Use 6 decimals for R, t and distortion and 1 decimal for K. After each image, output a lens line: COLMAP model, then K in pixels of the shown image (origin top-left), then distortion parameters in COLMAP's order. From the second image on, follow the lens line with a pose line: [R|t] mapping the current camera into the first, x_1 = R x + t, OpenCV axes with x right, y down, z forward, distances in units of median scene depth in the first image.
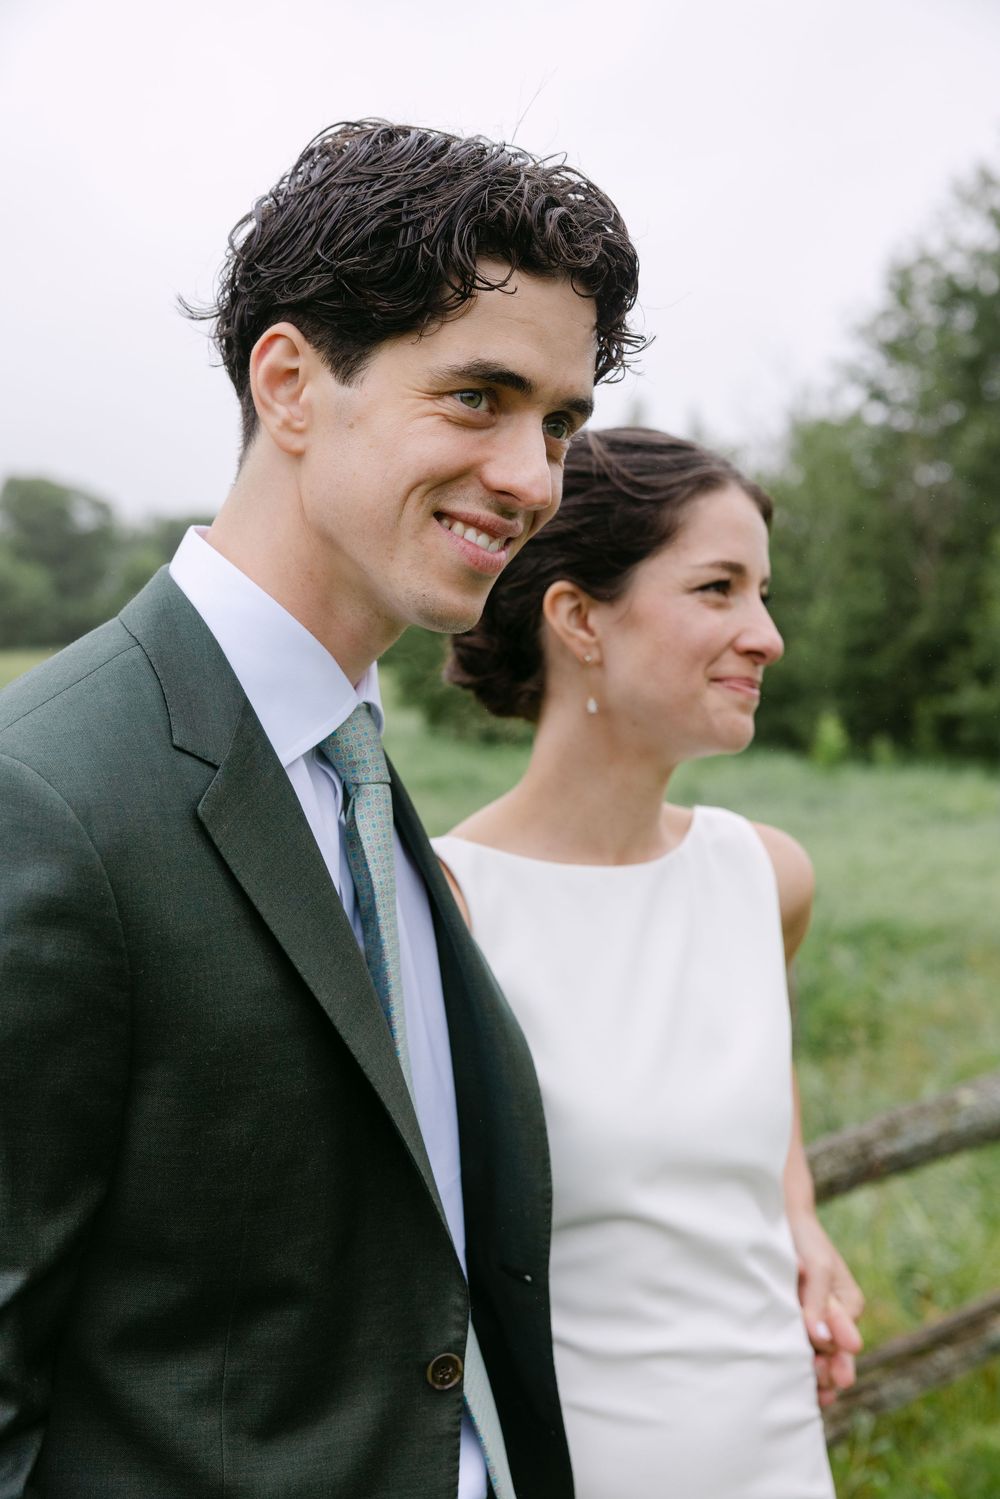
lens RADIAL K [[2056.5, 0, 500.0], [0, 2056.5, 749.5], [0, 0, 1]] dist [-0.002688, -0.011771]
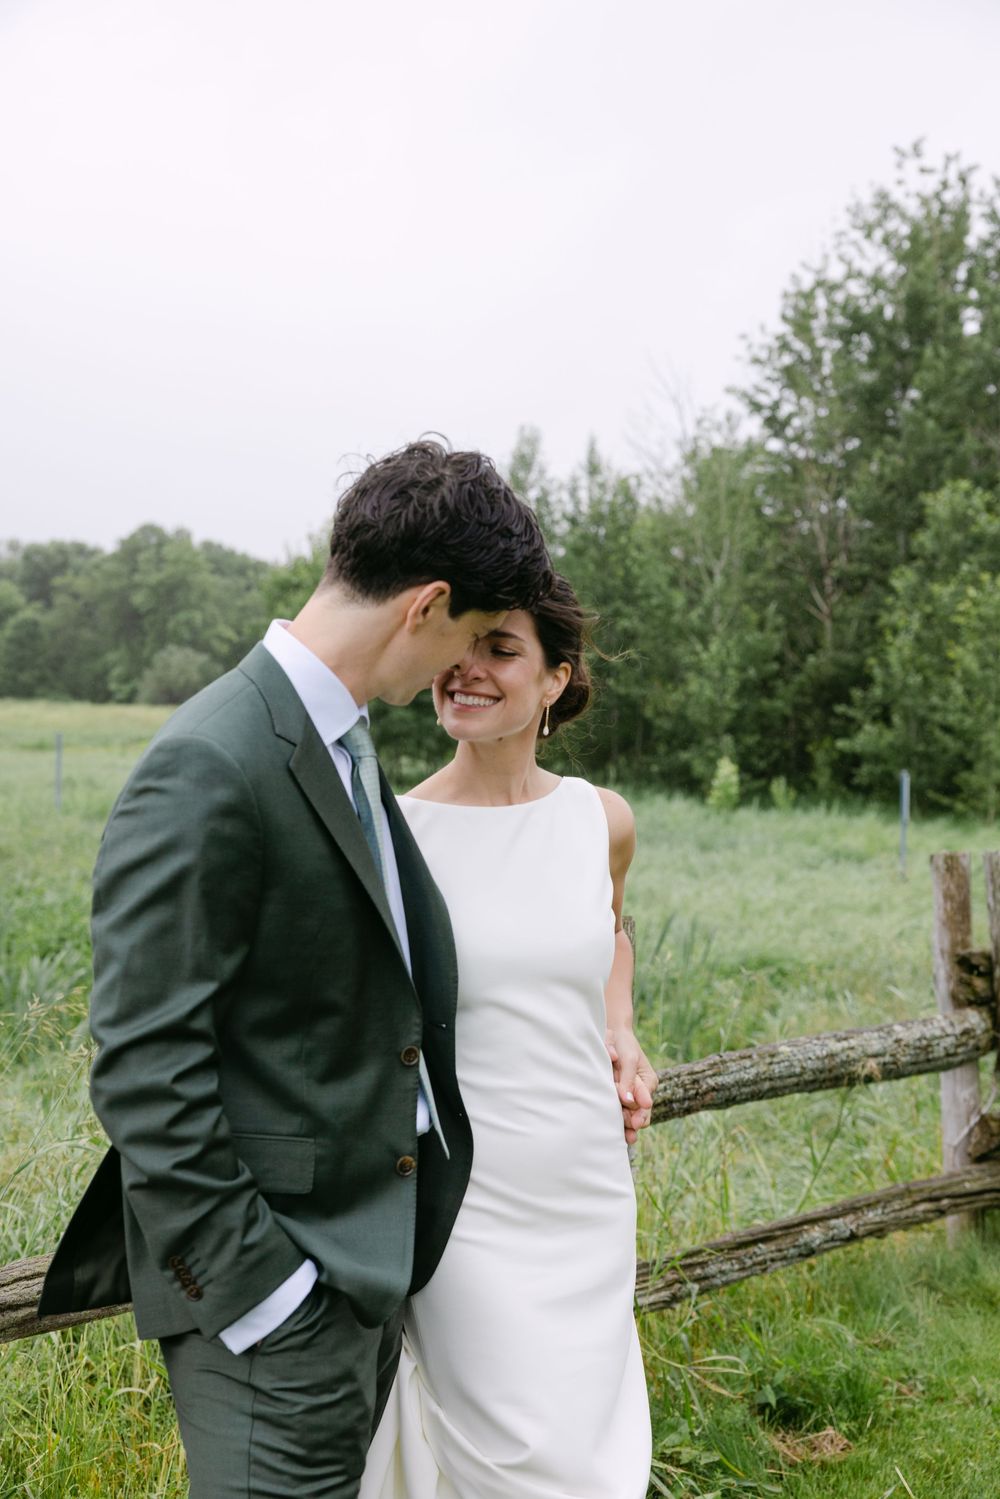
lens RADIAL K [[2224.0, 0, 500.0], [0, 2224.0, 749.5], [0, 0, 1]] dist [0.003675, 0.050486]
pose [[0.998586, -0.005260, 0.052905, -0.042504], [0.006412, 0.999746, -0.021628, 0.046794], [-0.052777, 0.021936, 0.998365, -0.887112]]
